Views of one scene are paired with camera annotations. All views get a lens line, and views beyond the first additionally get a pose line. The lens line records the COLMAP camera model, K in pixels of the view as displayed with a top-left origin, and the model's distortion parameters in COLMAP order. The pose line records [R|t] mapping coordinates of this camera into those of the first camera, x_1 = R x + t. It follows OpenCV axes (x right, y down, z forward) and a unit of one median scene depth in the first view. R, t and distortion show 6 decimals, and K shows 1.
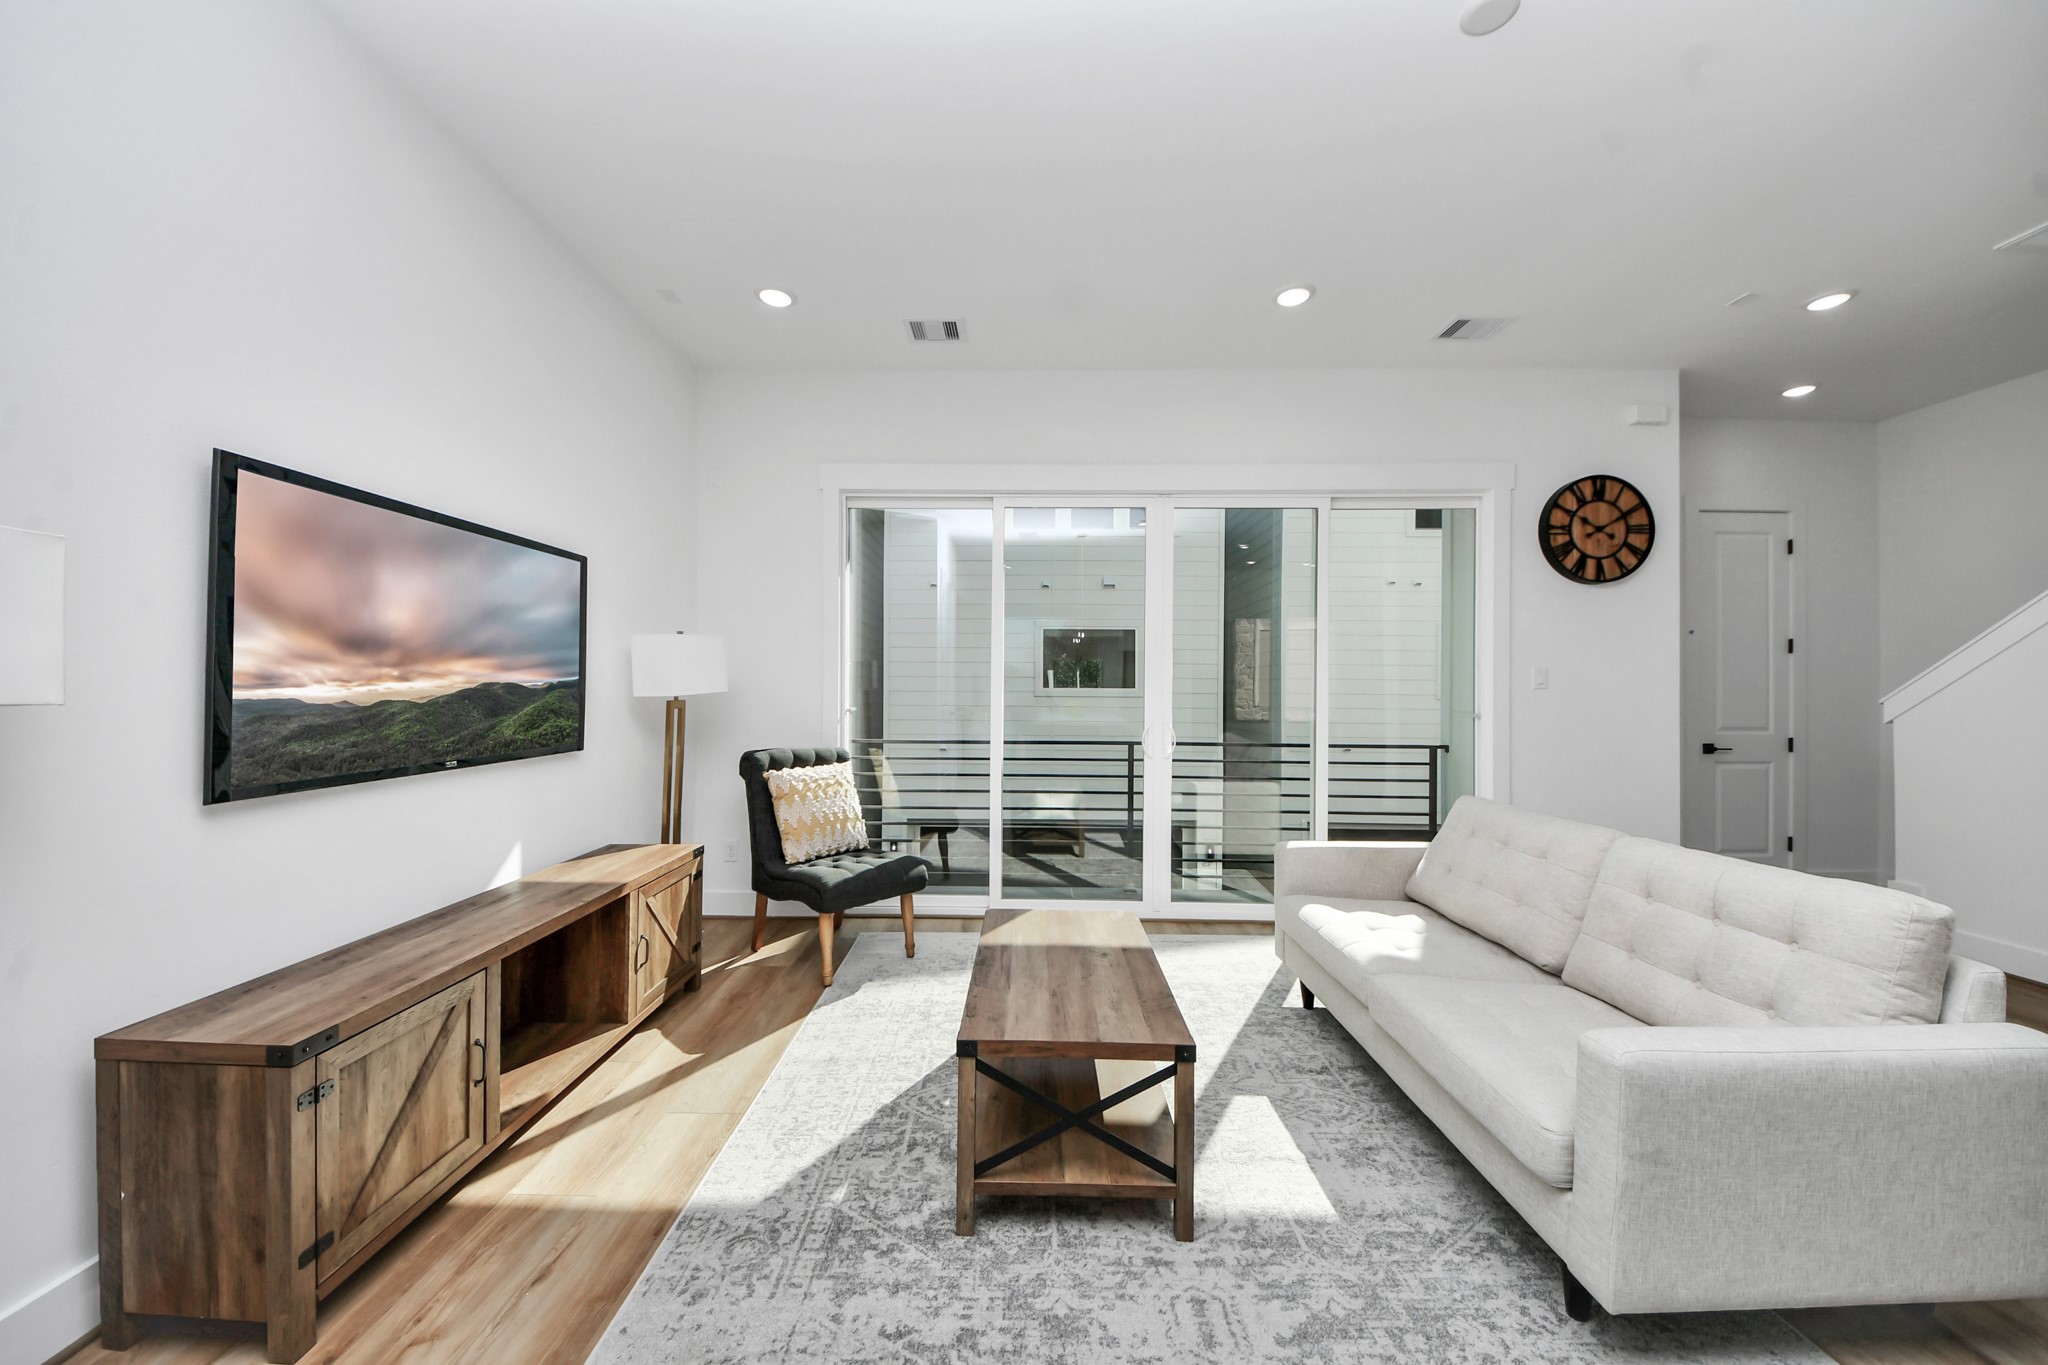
lens RADIAL K [[748.7, 0, 1018.2], [0, 748.7, 683.5], [0, 0, 1]] dist [0.028622, -0.015694]
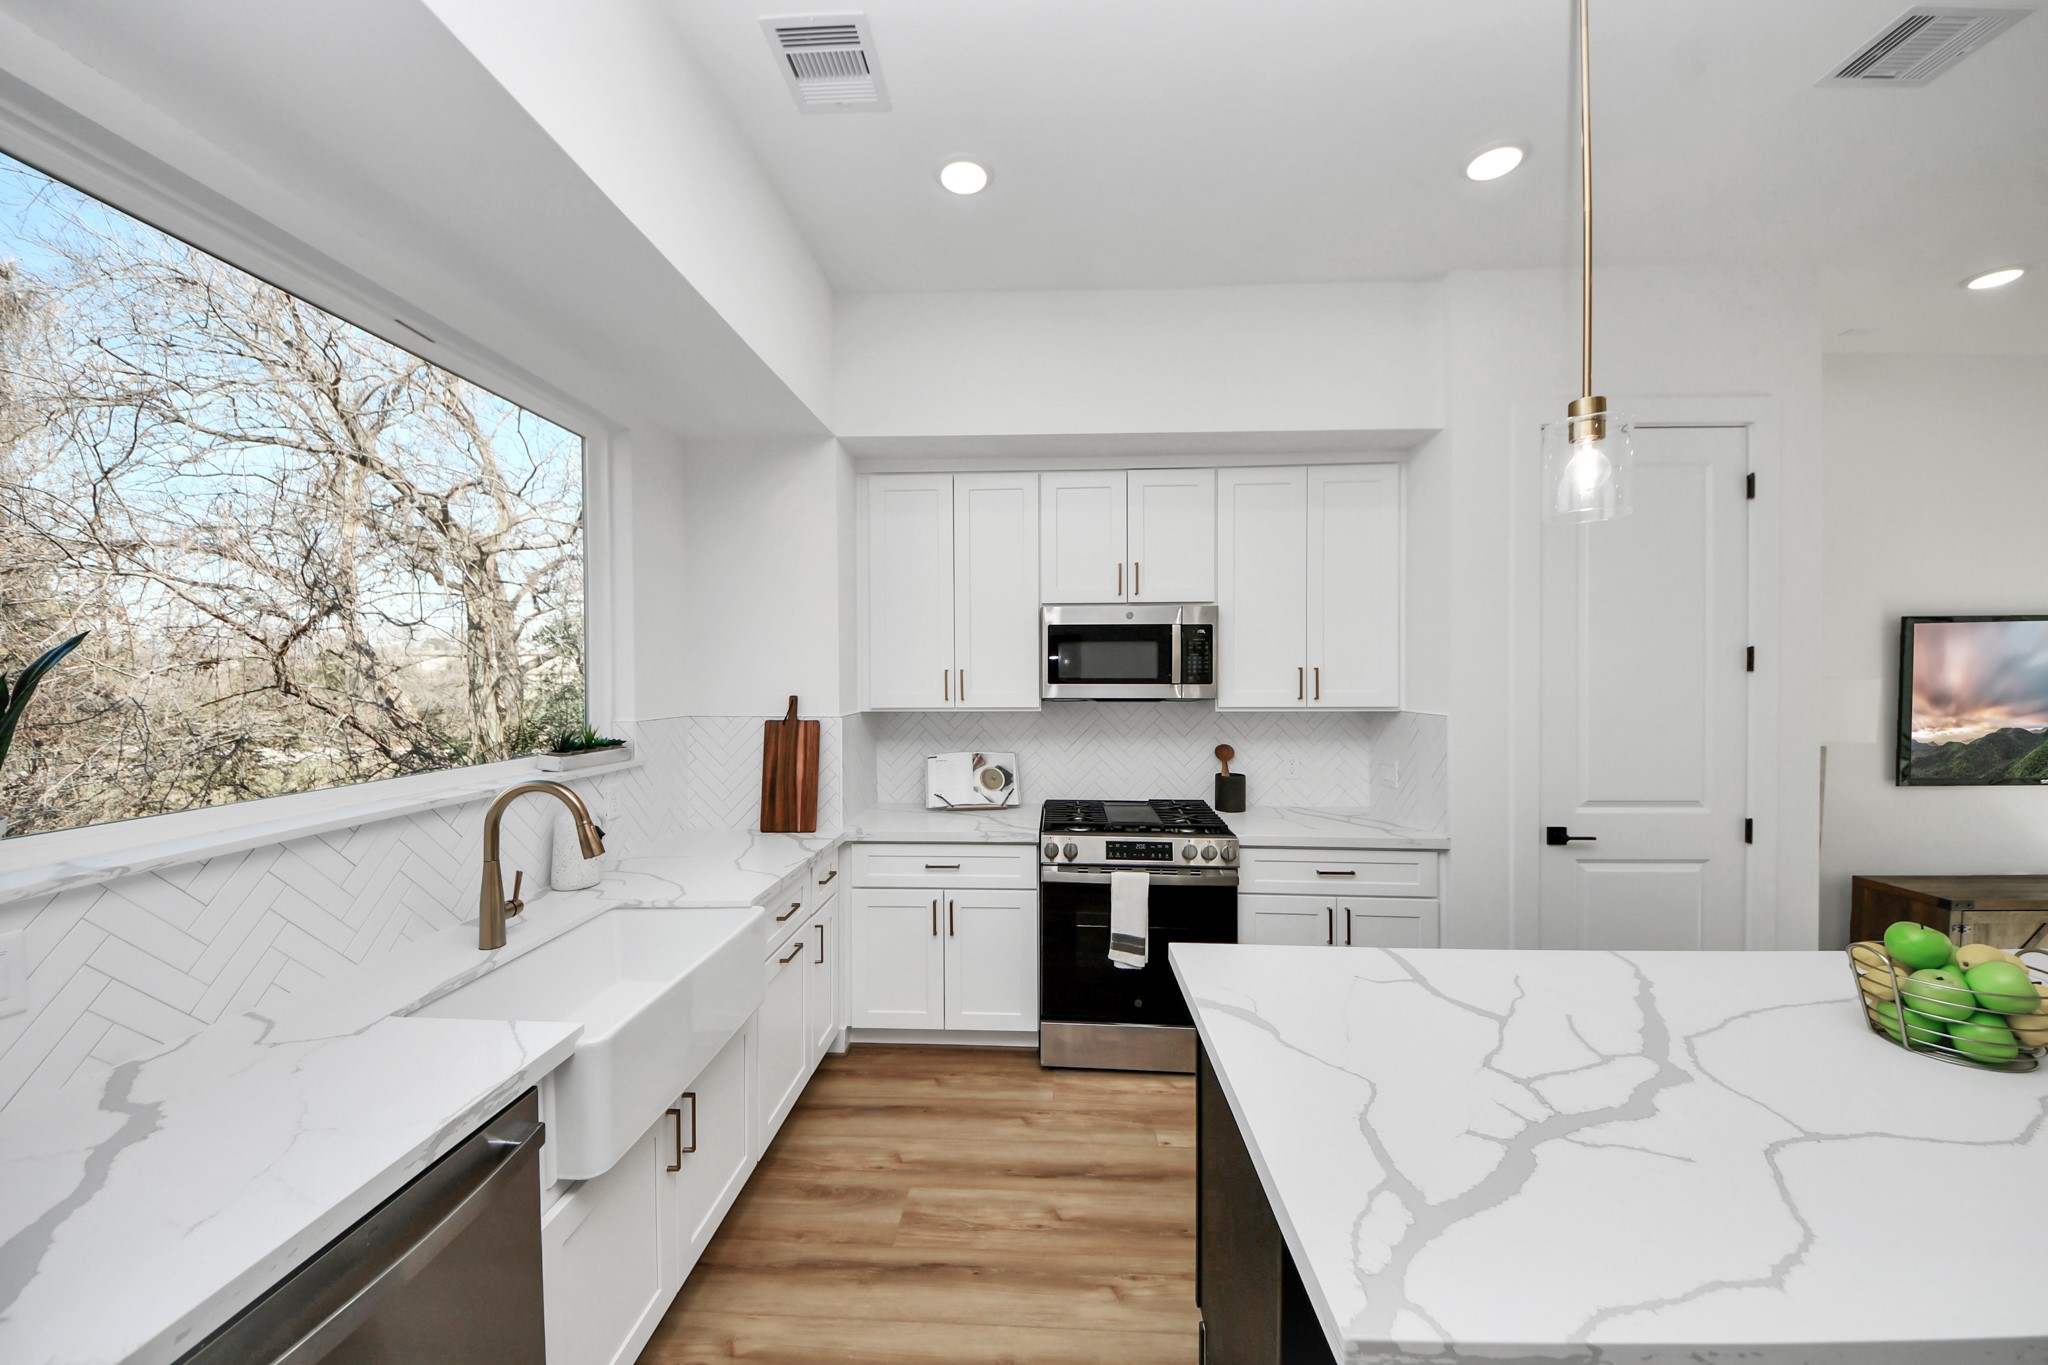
lens RADIAL K [[719.4, 0, 1040.8], [0, 719.4, 679.5], [0, 0, 1]] dist [0.027004, -0.018519]
pose [[-0.017115, 0.002822, -0.999850, 0.447603], [-0.000155, 0.999996, 0.002825, -0.066118], [0.999854, 0.000204, -0.017115, -0.639087]]
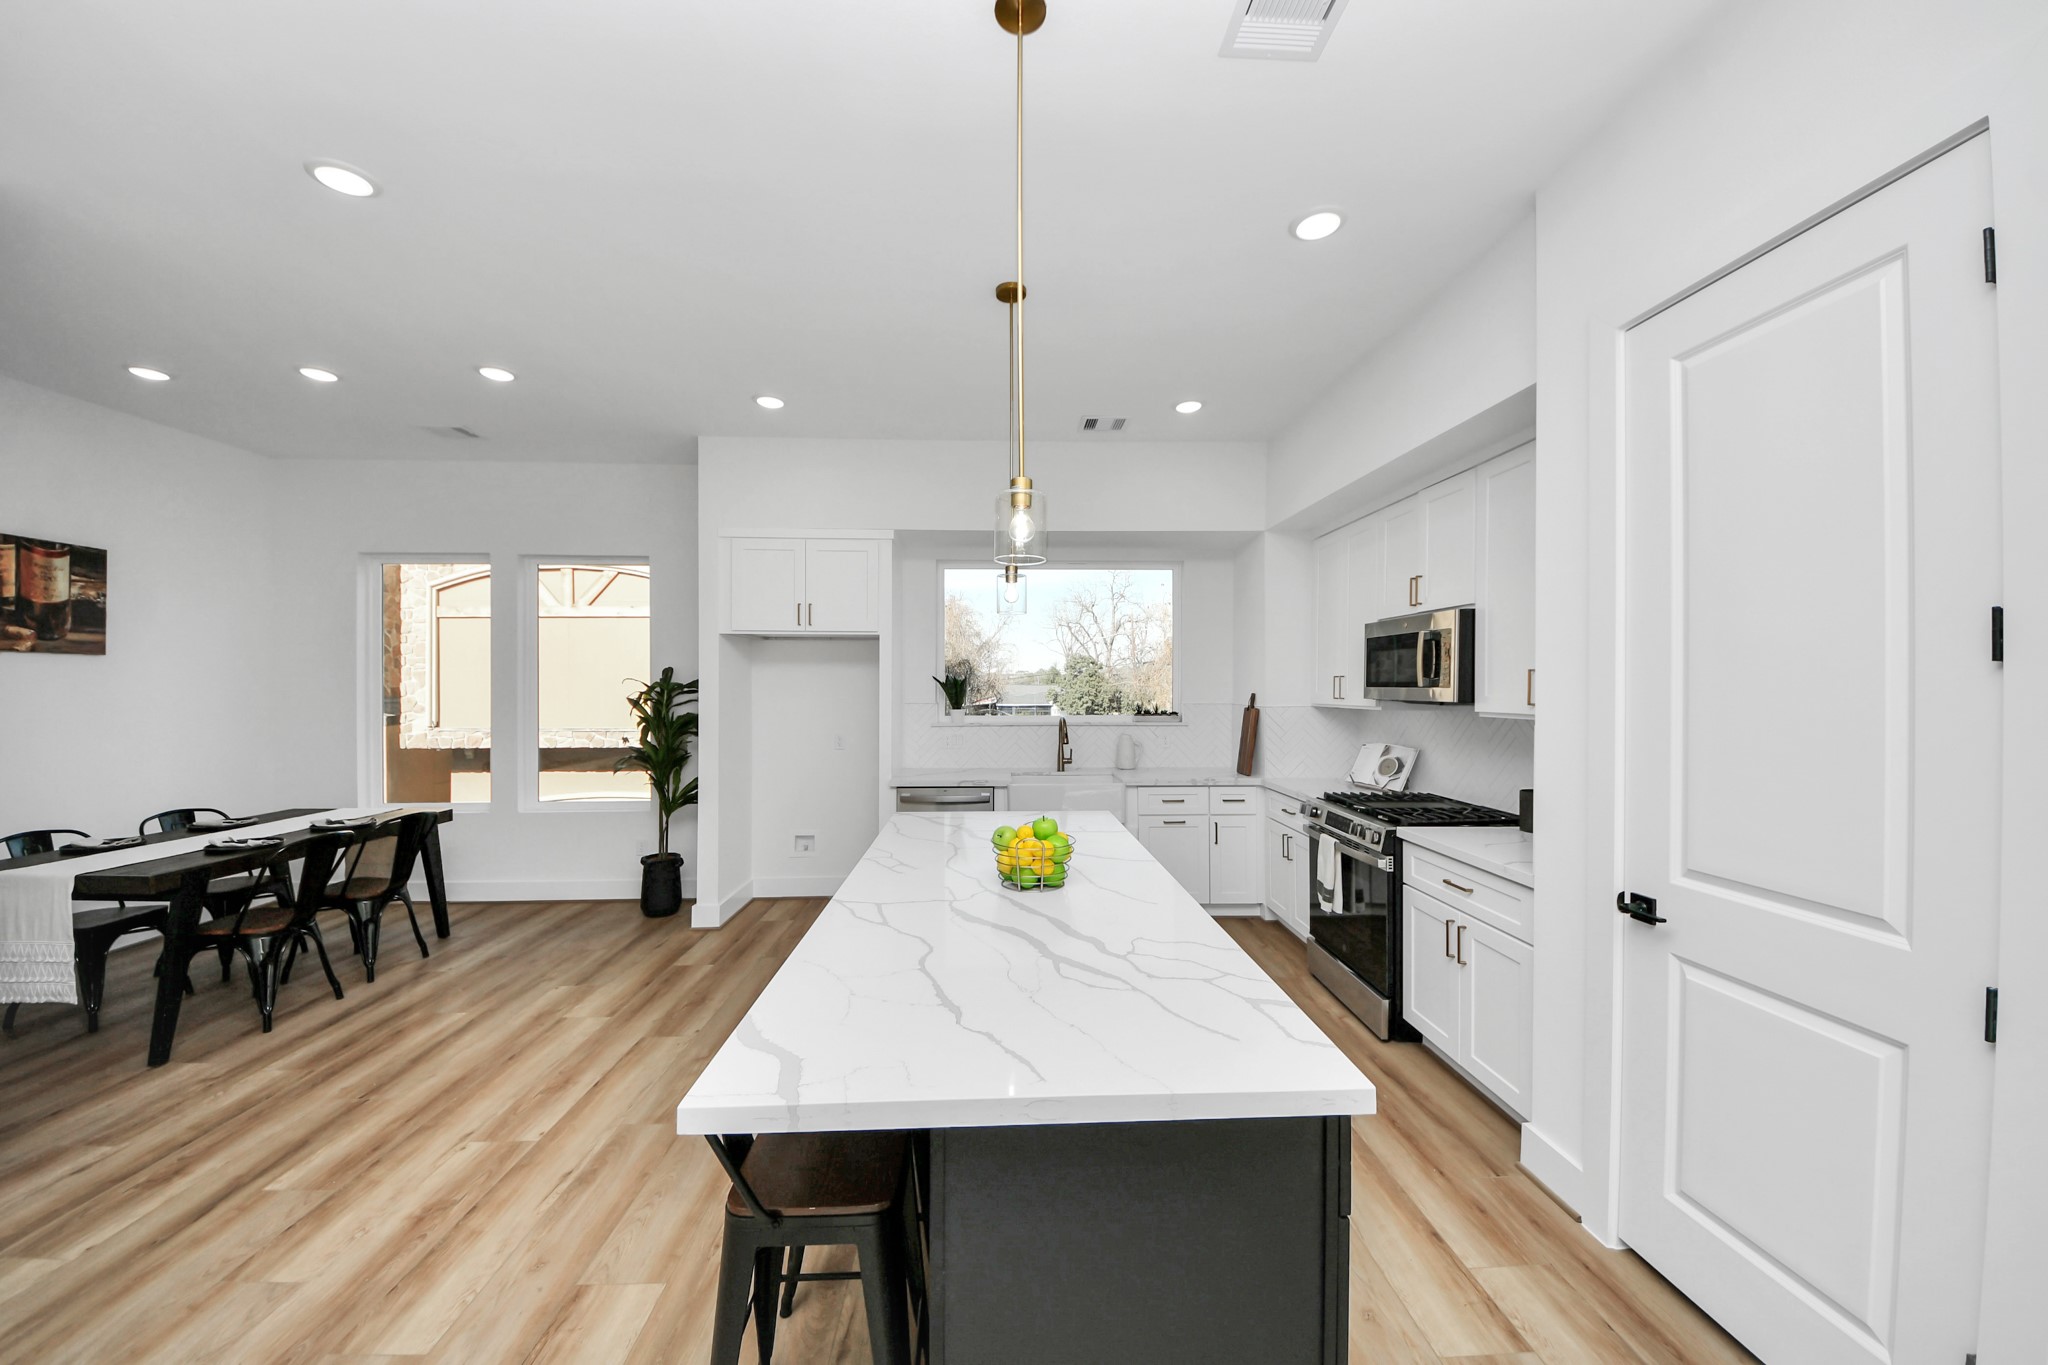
lens RADIAL K [[807.6, 0, 1024.0], [0, 807.6, 682.5], [0, 0, 1]] dist [-0.000612, -0.004021]
pose [[-0.998705, -0.006325, -0.050472, 0.162717], [-0.006082, 0.999969, -0.004979, -0.057107], [0.050502, -0.004666, -0.998713, 0.388267]]
